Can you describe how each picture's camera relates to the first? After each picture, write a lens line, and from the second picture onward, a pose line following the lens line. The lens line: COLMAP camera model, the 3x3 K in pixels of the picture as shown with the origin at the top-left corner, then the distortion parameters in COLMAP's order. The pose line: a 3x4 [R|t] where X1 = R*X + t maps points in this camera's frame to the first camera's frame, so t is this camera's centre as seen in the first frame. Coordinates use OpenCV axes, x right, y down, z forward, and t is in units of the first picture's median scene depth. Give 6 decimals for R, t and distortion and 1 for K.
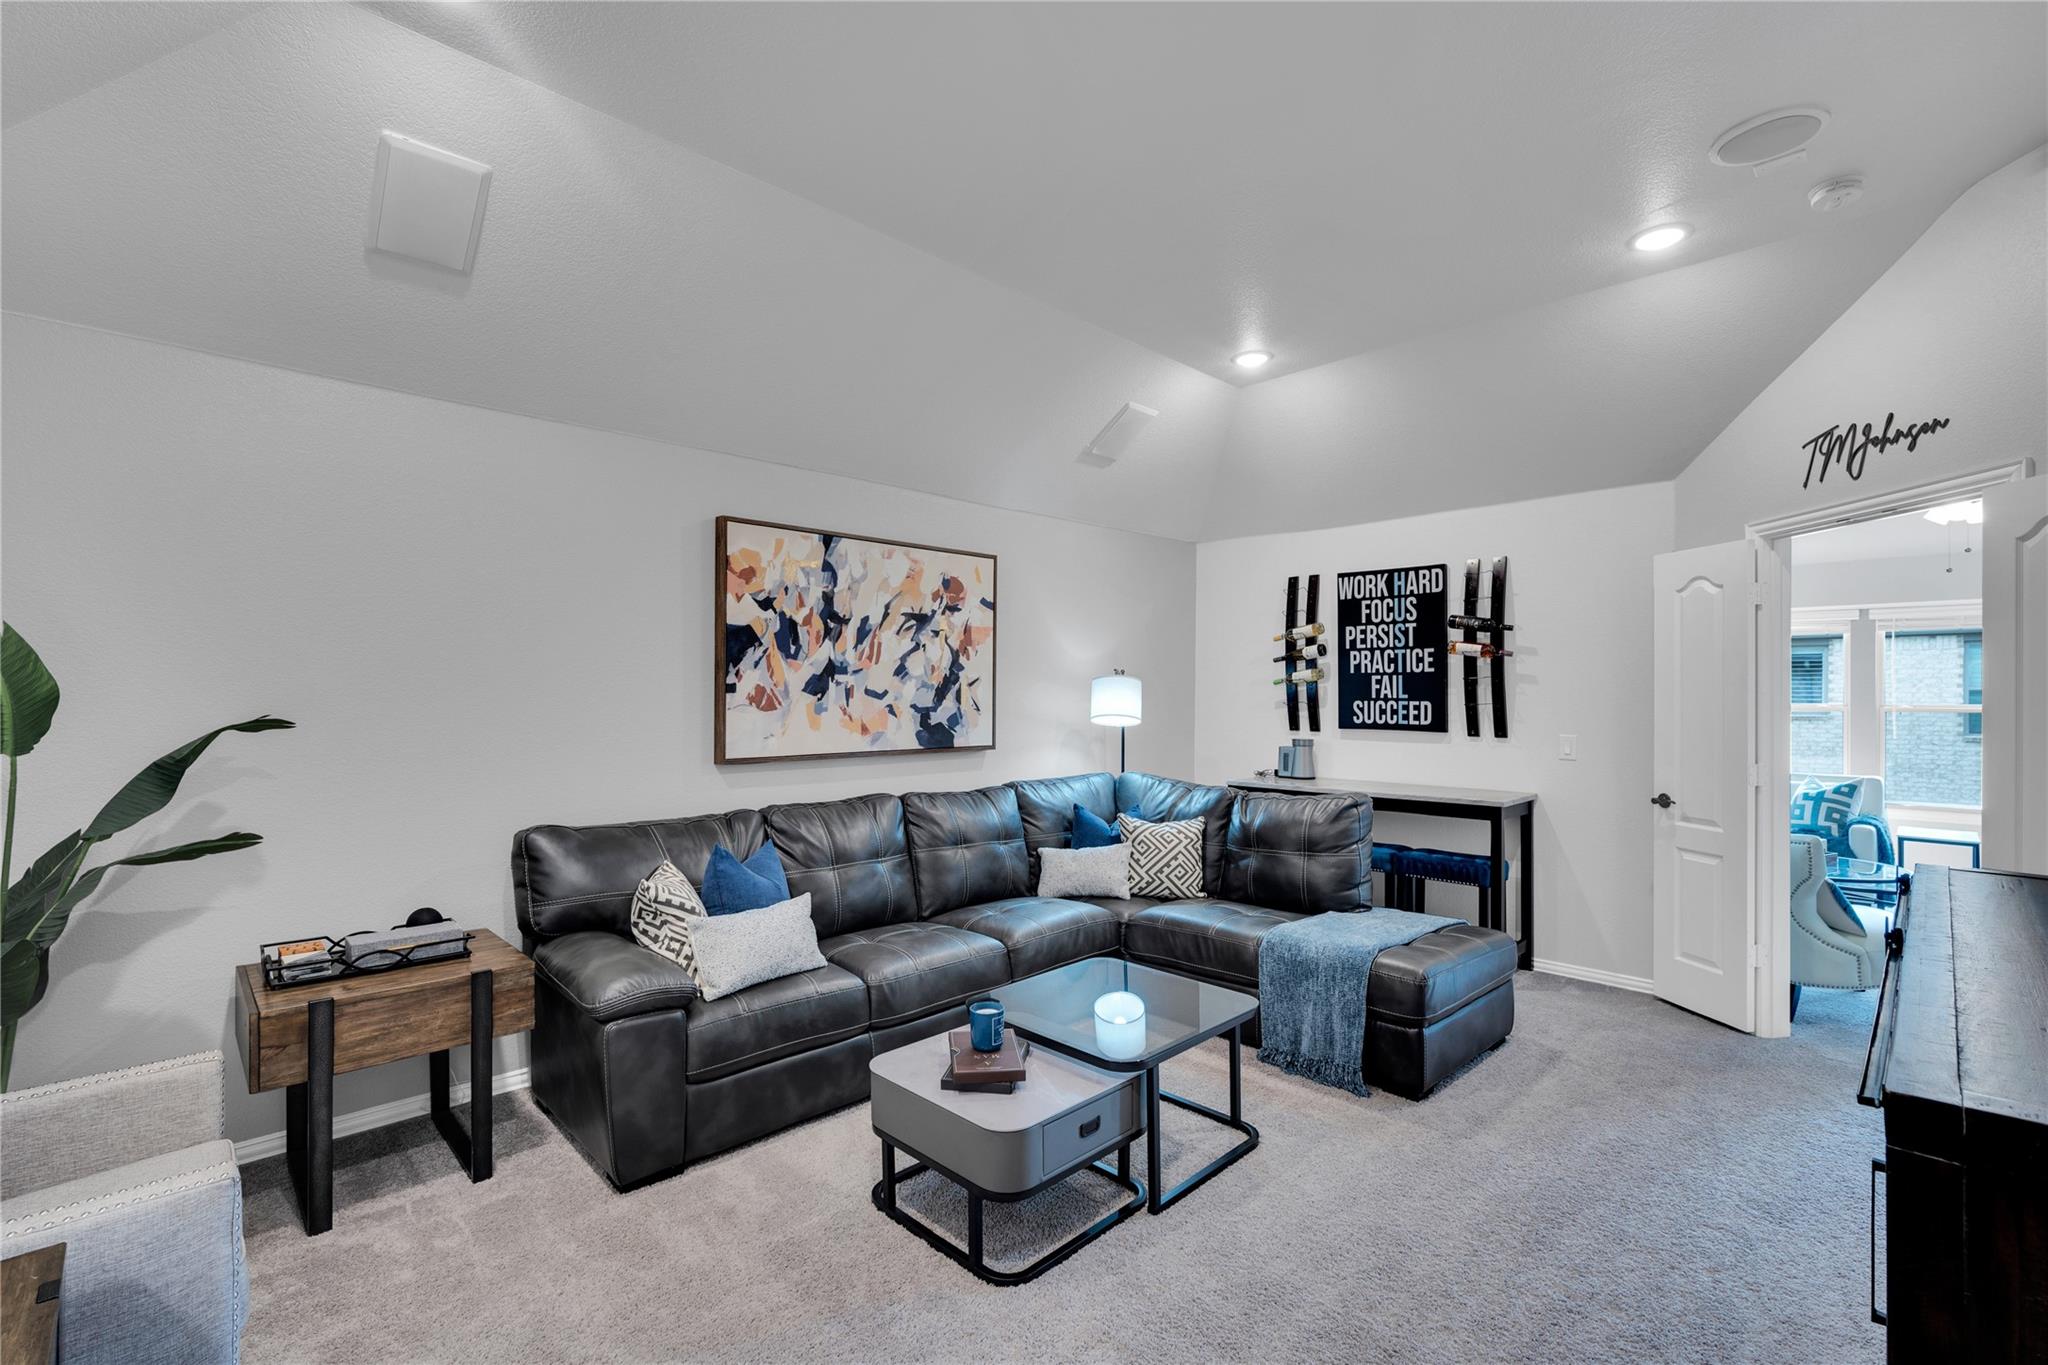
lens RADIAL K [[904.0, 0, 1023.5], [0, 904.0, 693.0], [0, 0, 1]] dist [0.000992, 0.000118]
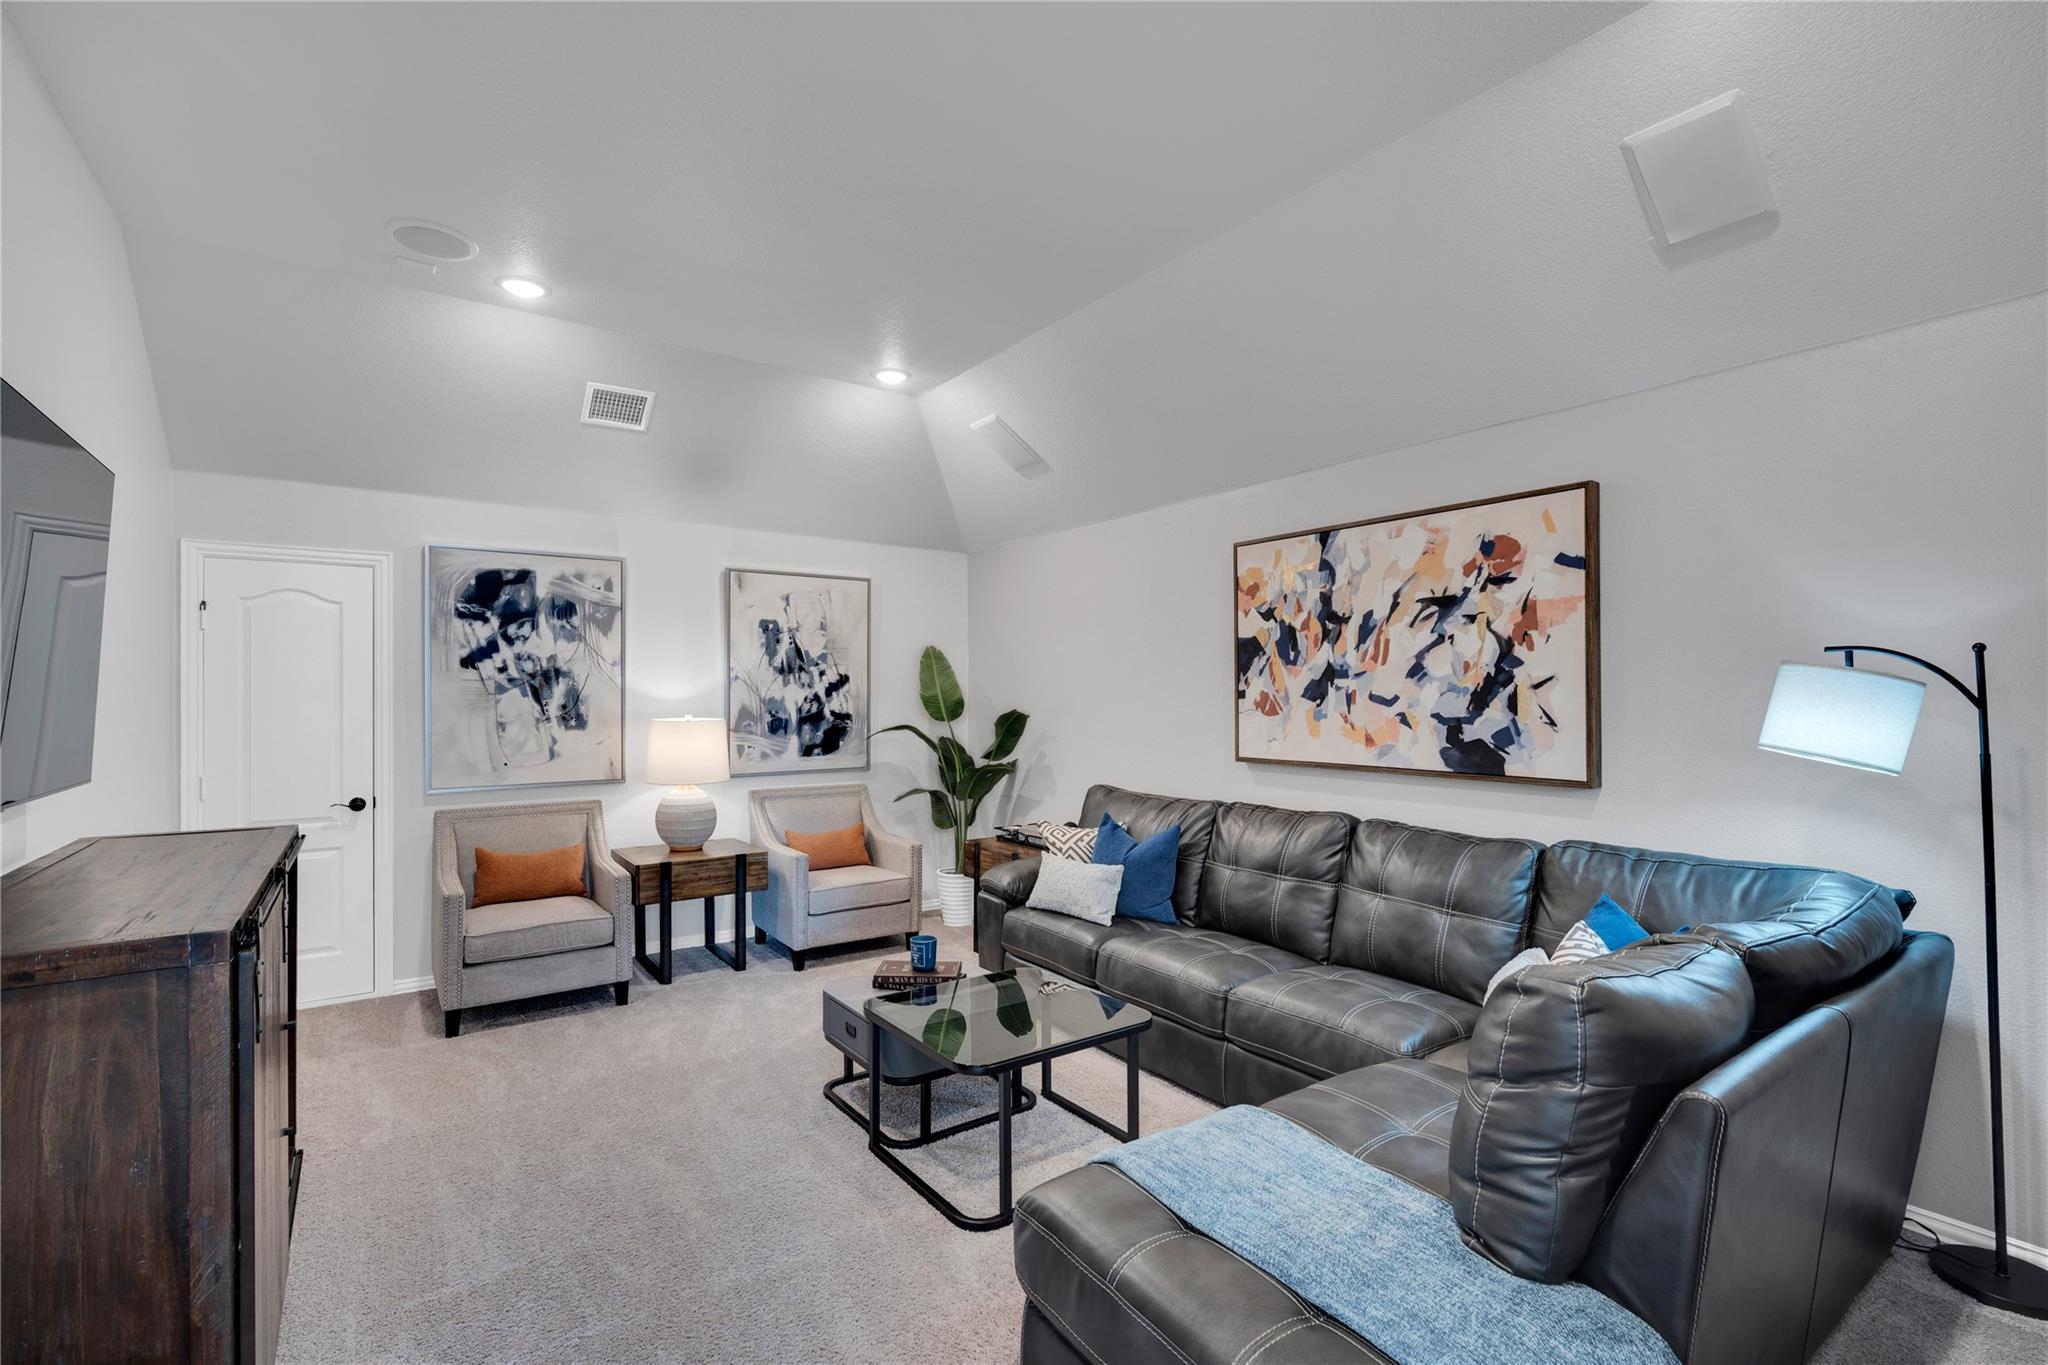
lens RADIAL K [[904.0, 0, 1023.5], [0, 904.0, 693.0], [0, 0, 1]] dist [0.000992, 0.000118]
pose [[-0.142983, -0.007349, -0.989698, 0.743958], [-0.001617, 0.999973, -0.007192, 0.001268], [0.989724, 0.000572, -0.142991, 0.801388]]
